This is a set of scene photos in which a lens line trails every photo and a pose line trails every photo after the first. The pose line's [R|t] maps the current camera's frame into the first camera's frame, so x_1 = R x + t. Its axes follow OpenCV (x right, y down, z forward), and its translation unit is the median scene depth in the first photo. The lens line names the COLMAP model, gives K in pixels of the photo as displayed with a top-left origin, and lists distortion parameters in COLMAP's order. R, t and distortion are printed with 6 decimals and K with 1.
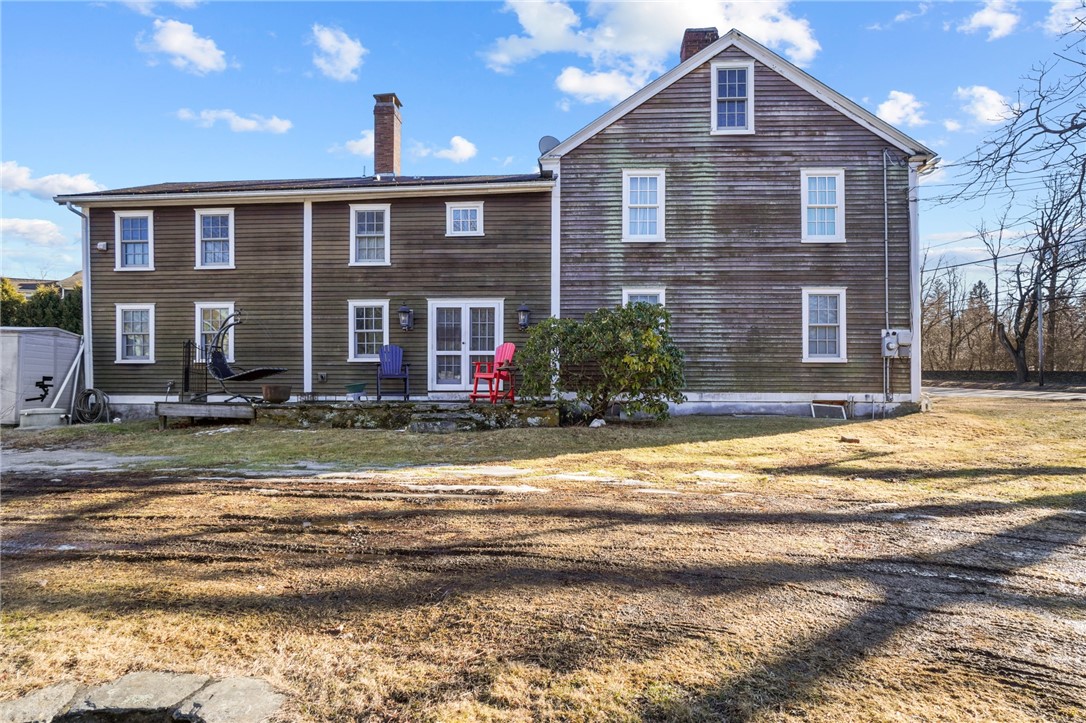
lens RADIAL K [[567.0, 0, 549.3], [0, 567.0, 387.6], [0, 0, 1]] dist [-0.018901, 0.001602]
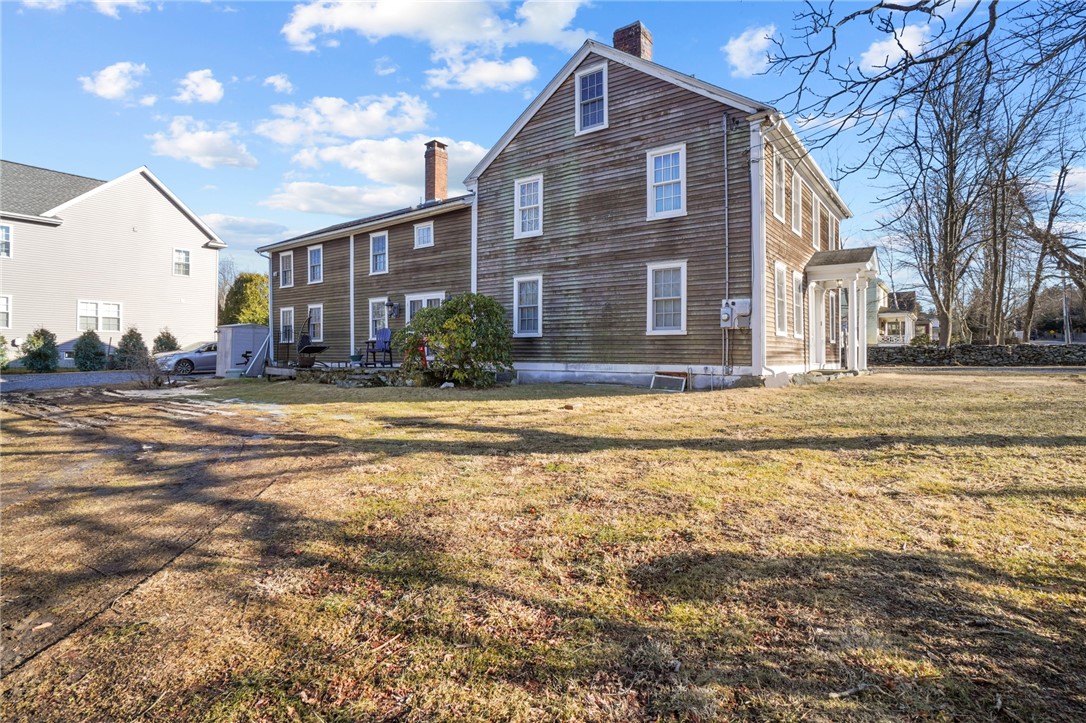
lens RADIAL K [[567.0, 0, 540.3], [0, 567.0, 355.6], [0, 0, 1]] dist [-0.018901, 0.001602]
pose [[0.835805, 0.000810, -0.549025, 0.856561], [-0.005593, 0.999960, -0.007040, 0.001529], [0.548997, 0.008955, 0.835776, 0.013563]]
